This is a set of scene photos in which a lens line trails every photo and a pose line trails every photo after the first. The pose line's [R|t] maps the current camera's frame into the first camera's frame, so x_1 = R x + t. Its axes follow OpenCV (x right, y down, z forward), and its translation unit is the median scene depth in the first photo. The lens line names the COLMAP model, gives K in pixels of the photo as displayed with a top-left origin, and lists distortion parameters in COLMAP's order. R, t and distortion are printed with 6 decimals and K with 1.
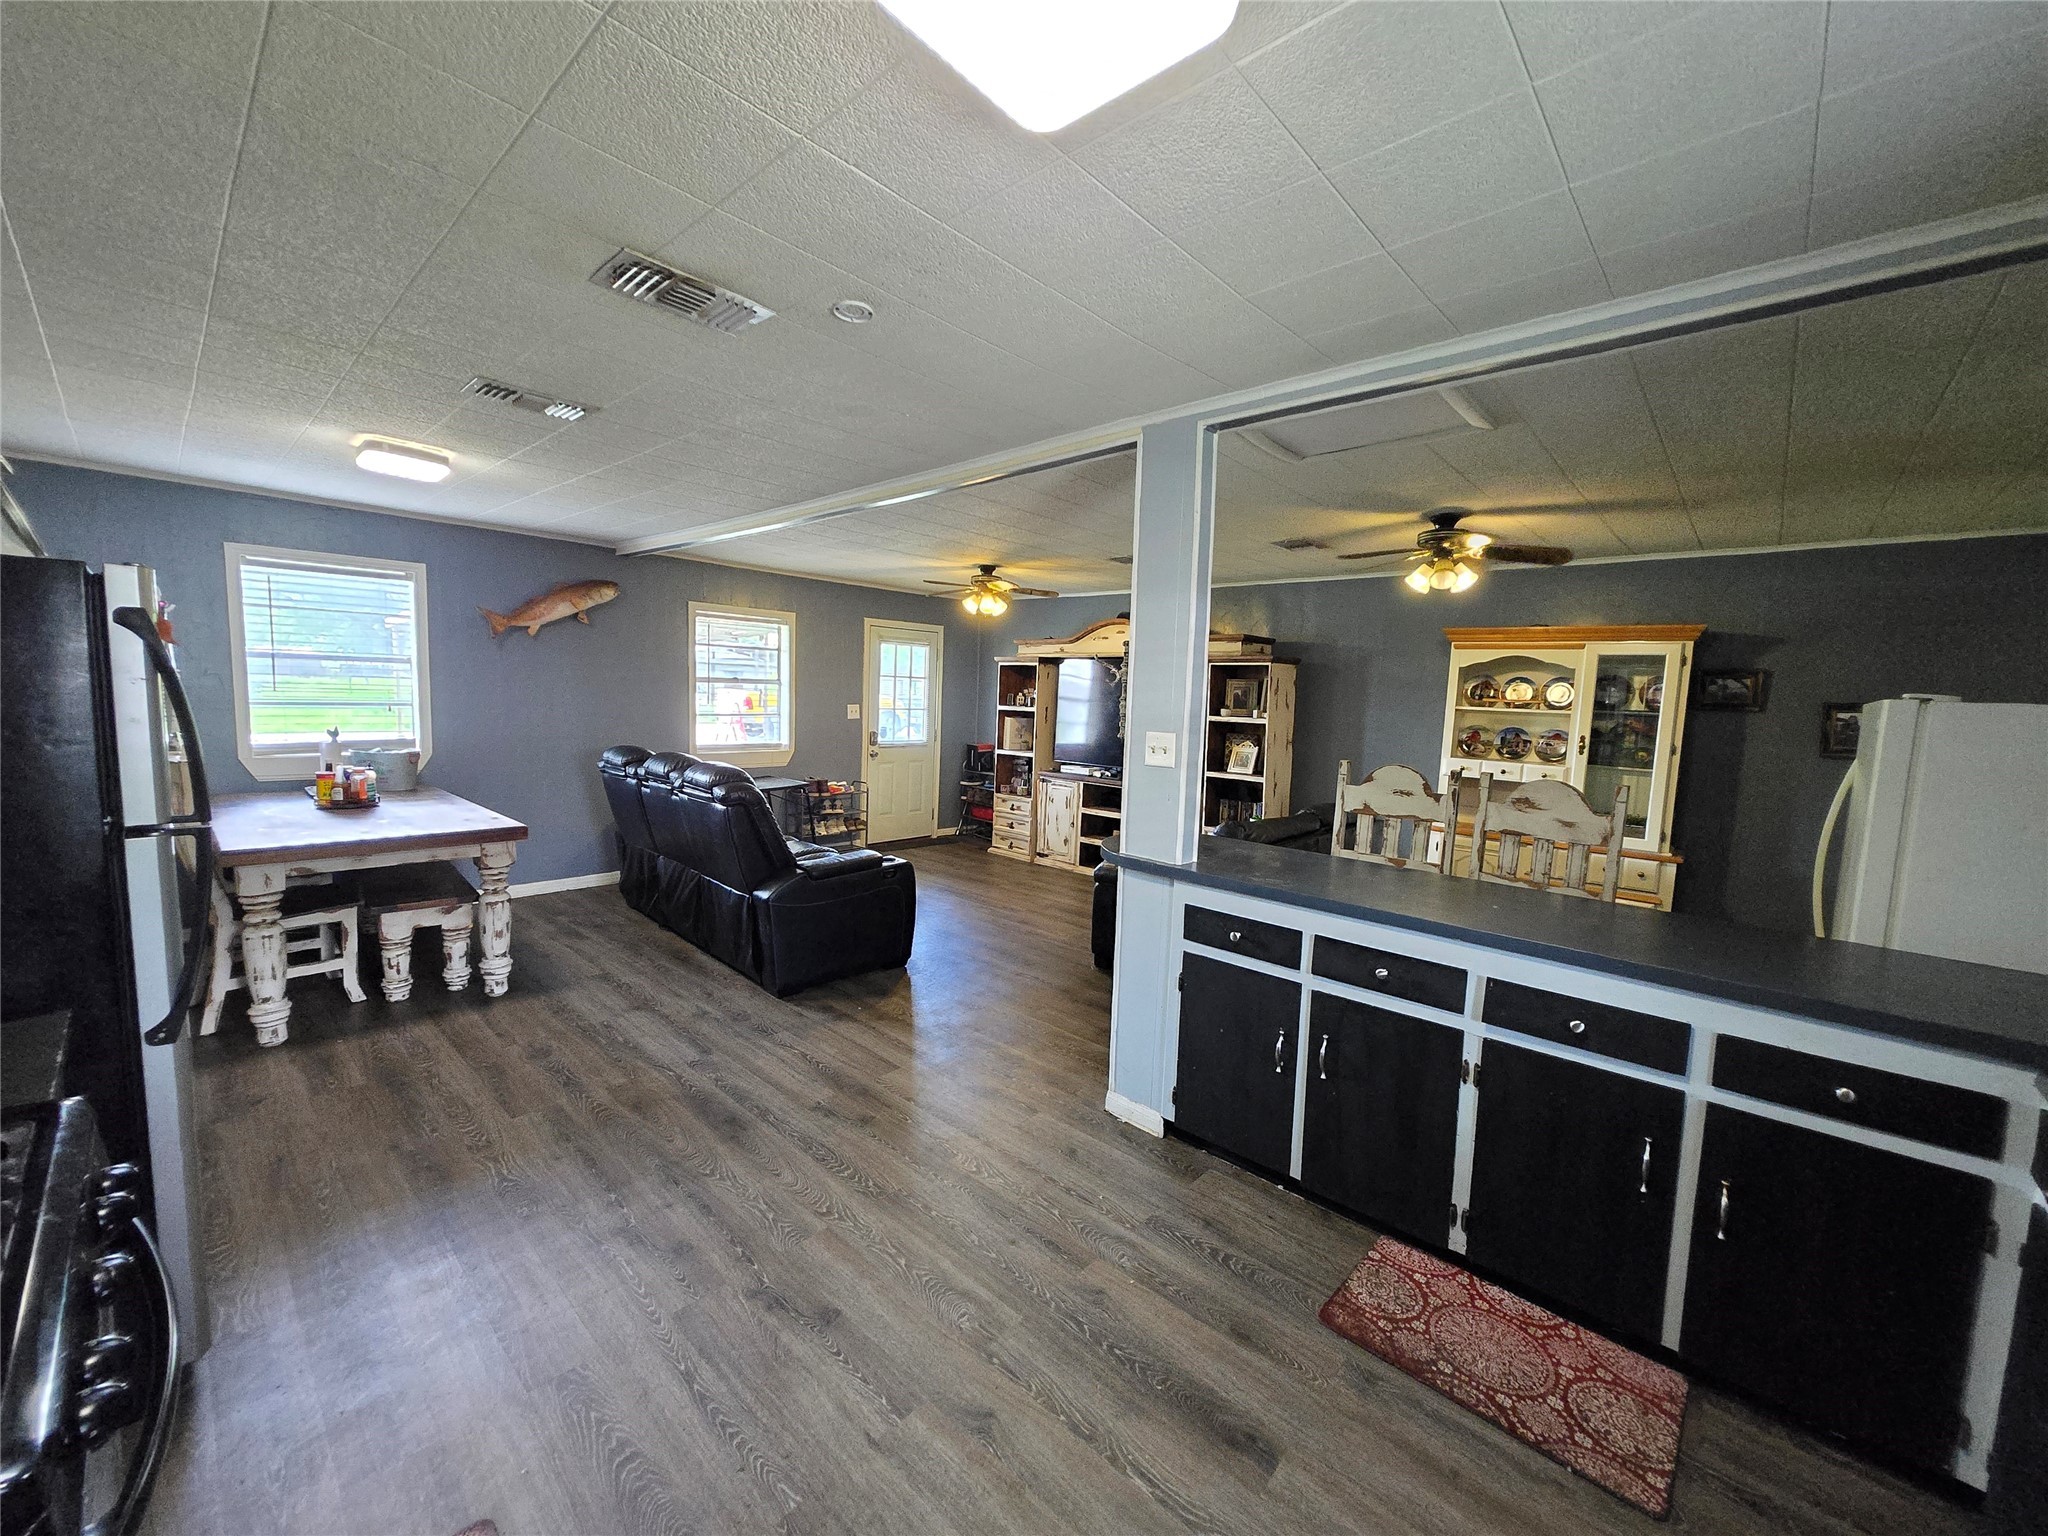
lens RADIAL K [[808.2, 0, 1028.9], [0, 808.2, 762.9], [0, 0, 1]] dist [0.001504, 0.001105]
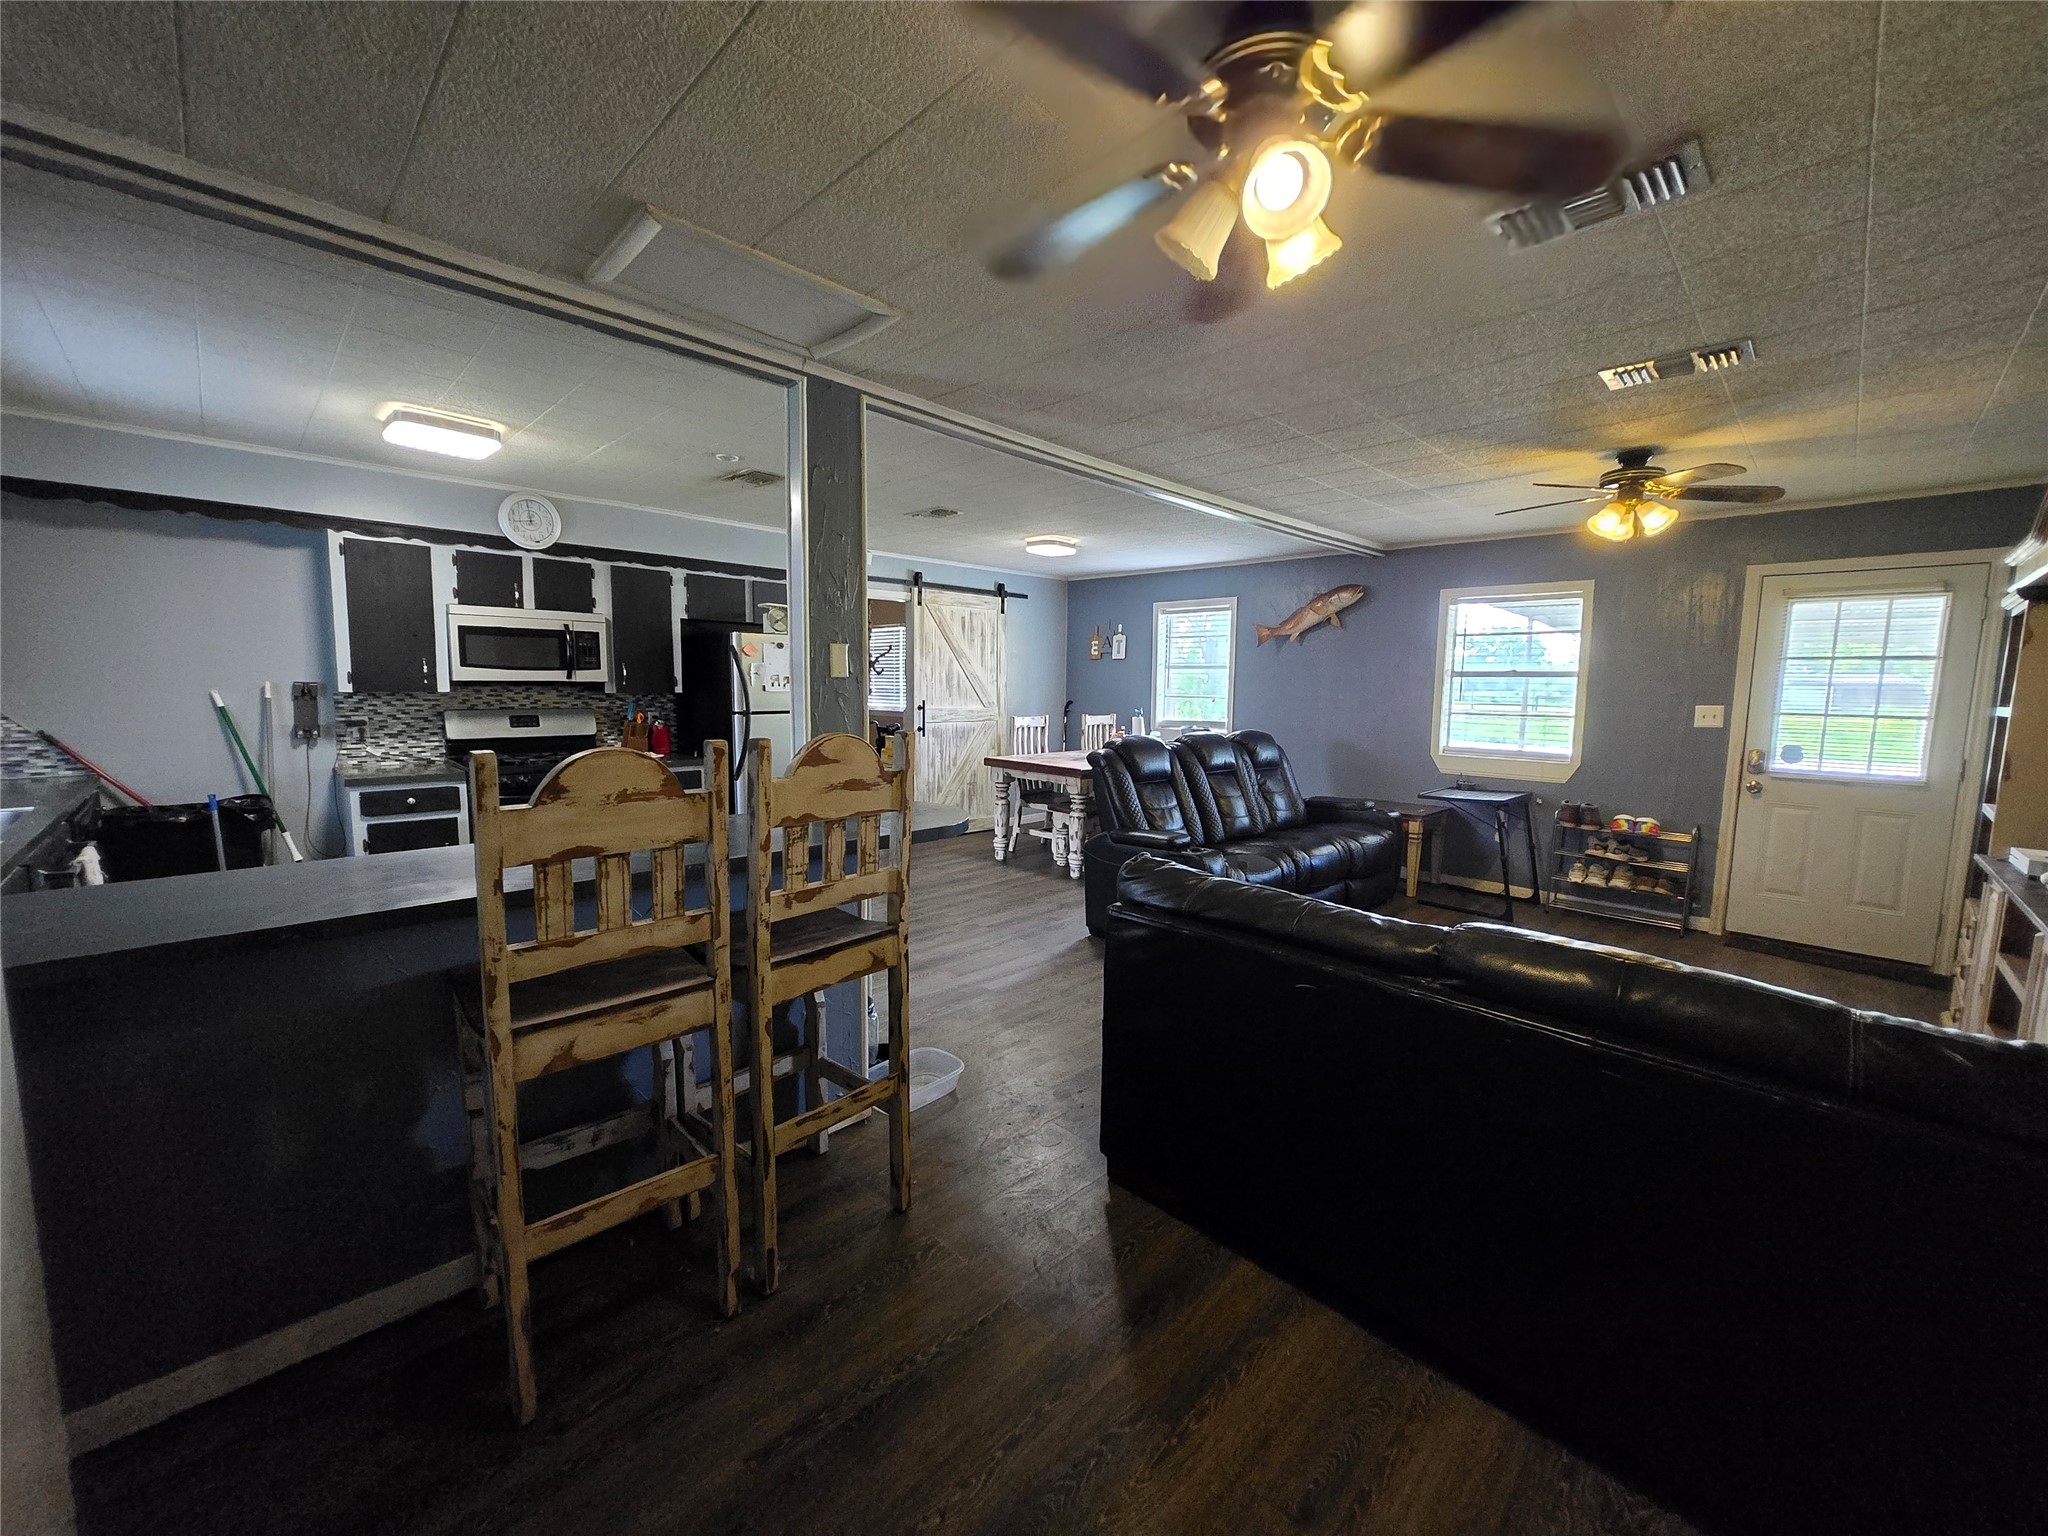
lens RADIAL K [[808.2, 0, 1035.4], [0, 808.2, 769.8], [0, 0, 1]] dist [0.001504, 0.001105]
pose [[-0.029570, 0.074878, -0.996754, 0.469766], [-0.106090, 0.991323, 0.077617, -0.015102], [0.993917, 0.108041, -0.021369, 0.512016]]
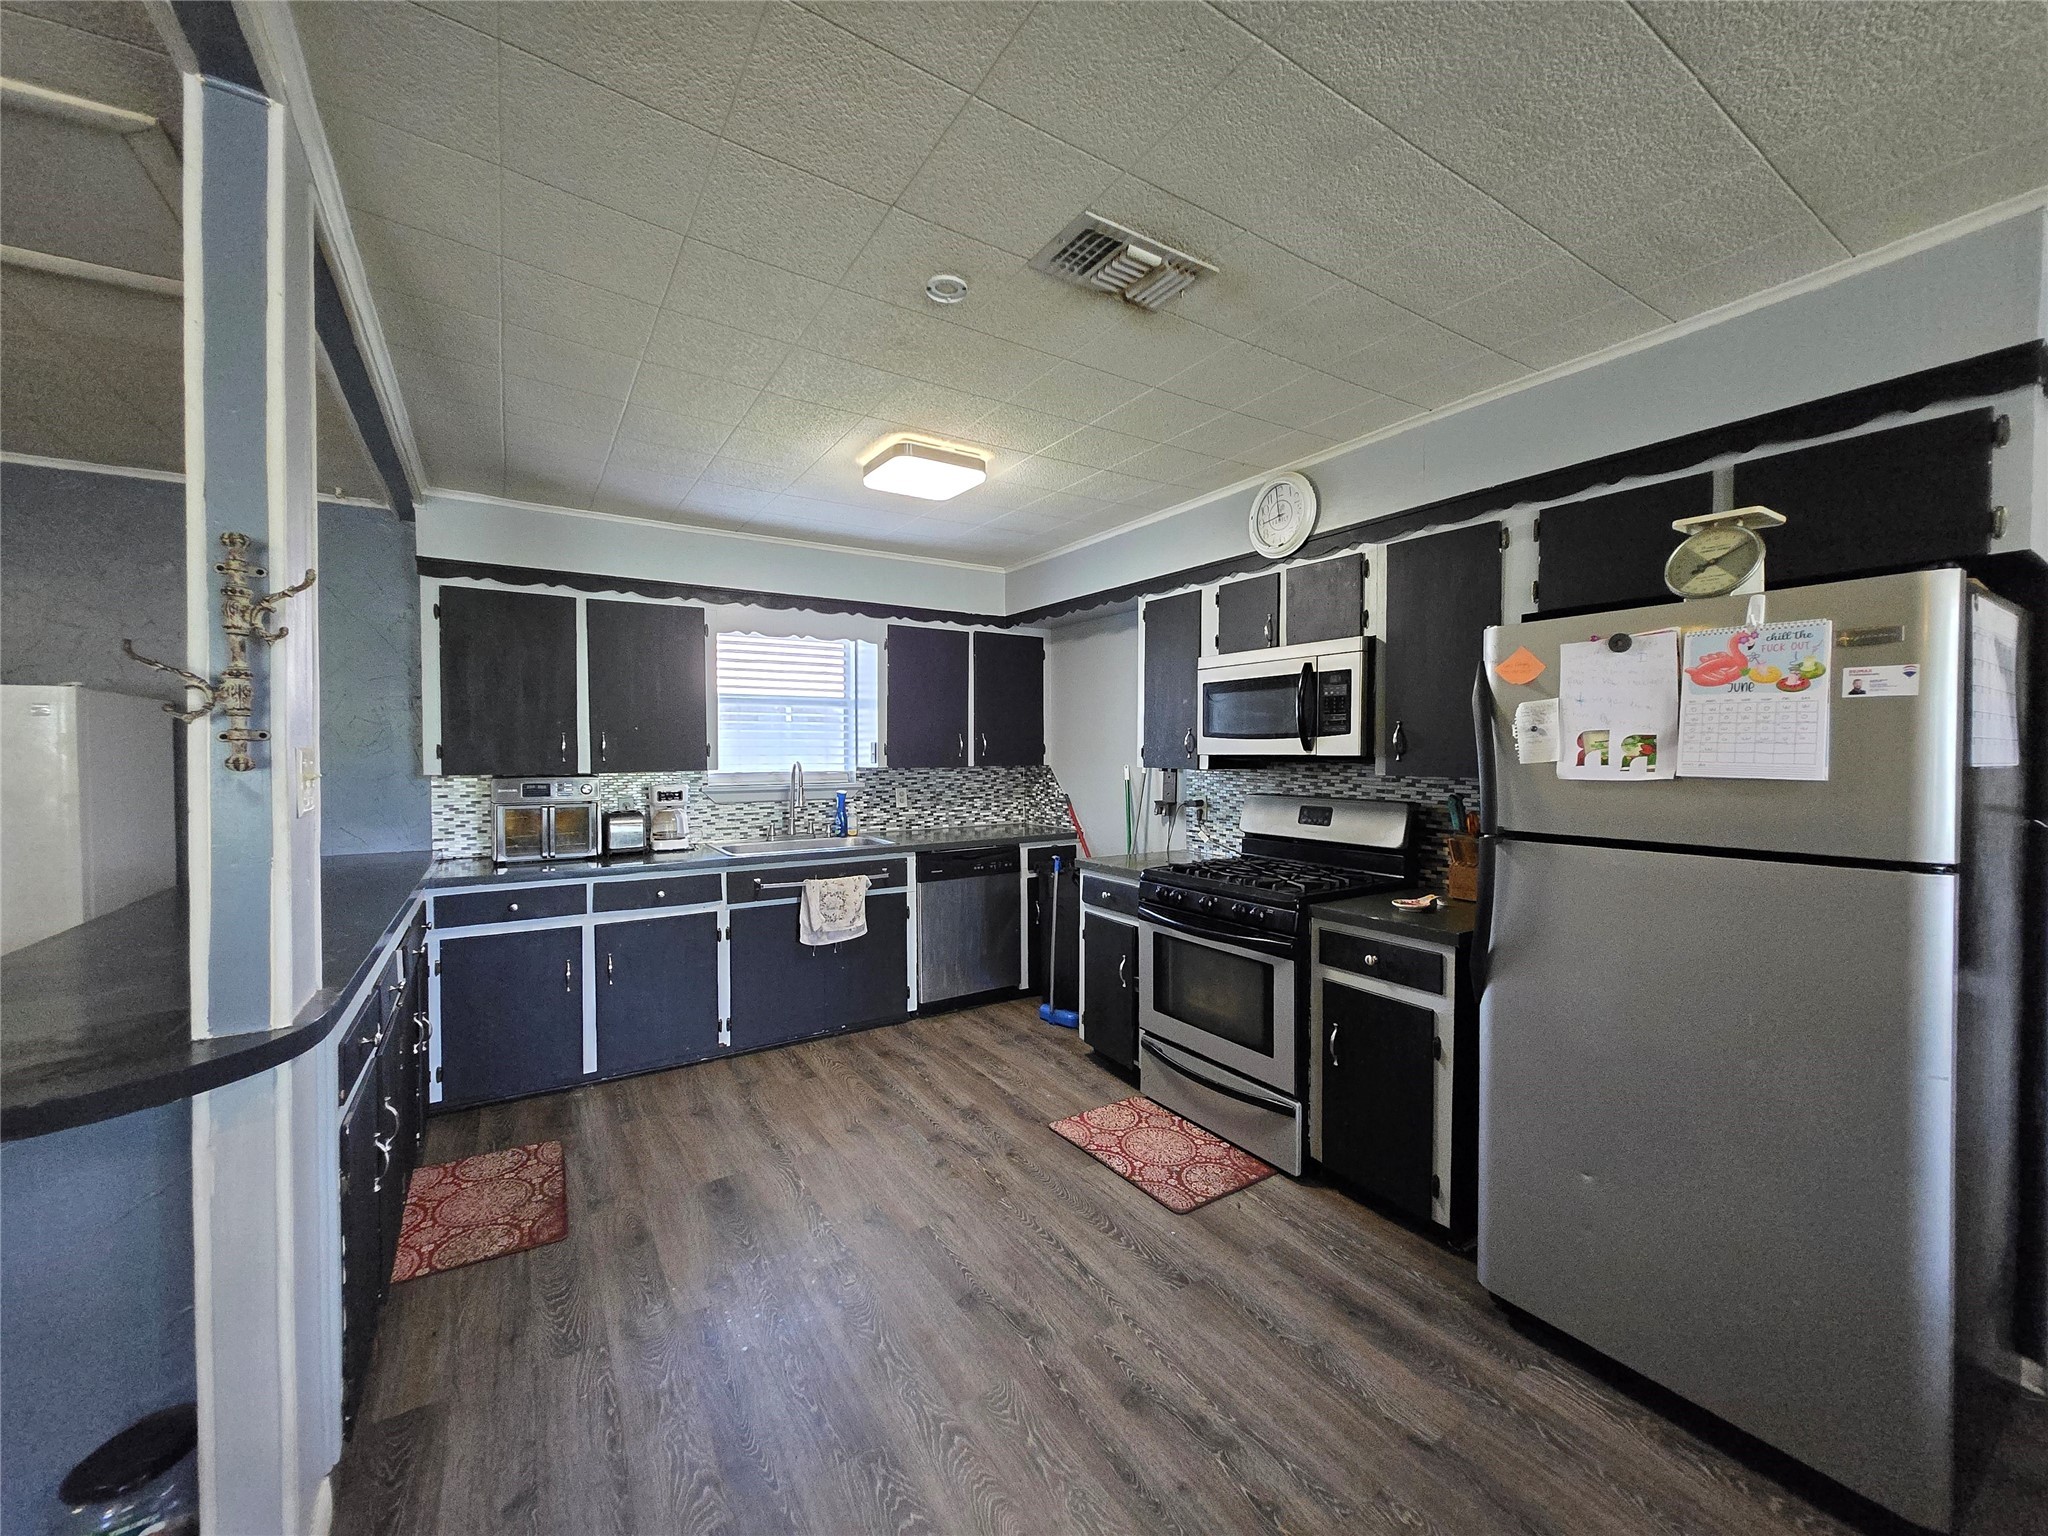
lens RADIAL K [[808.2, 0, 1037.2], [0, 808.2, 768.3], [0, 0, 1]] dist [0.001504, 0.001105]
pose [[-0.969355, -0.039811, 0.242418, -0.156894], [-0.011241, 0.992936, 0.118117, -0.034933], [-0.245408, 0.111772, -0.962955, 0.535116]]
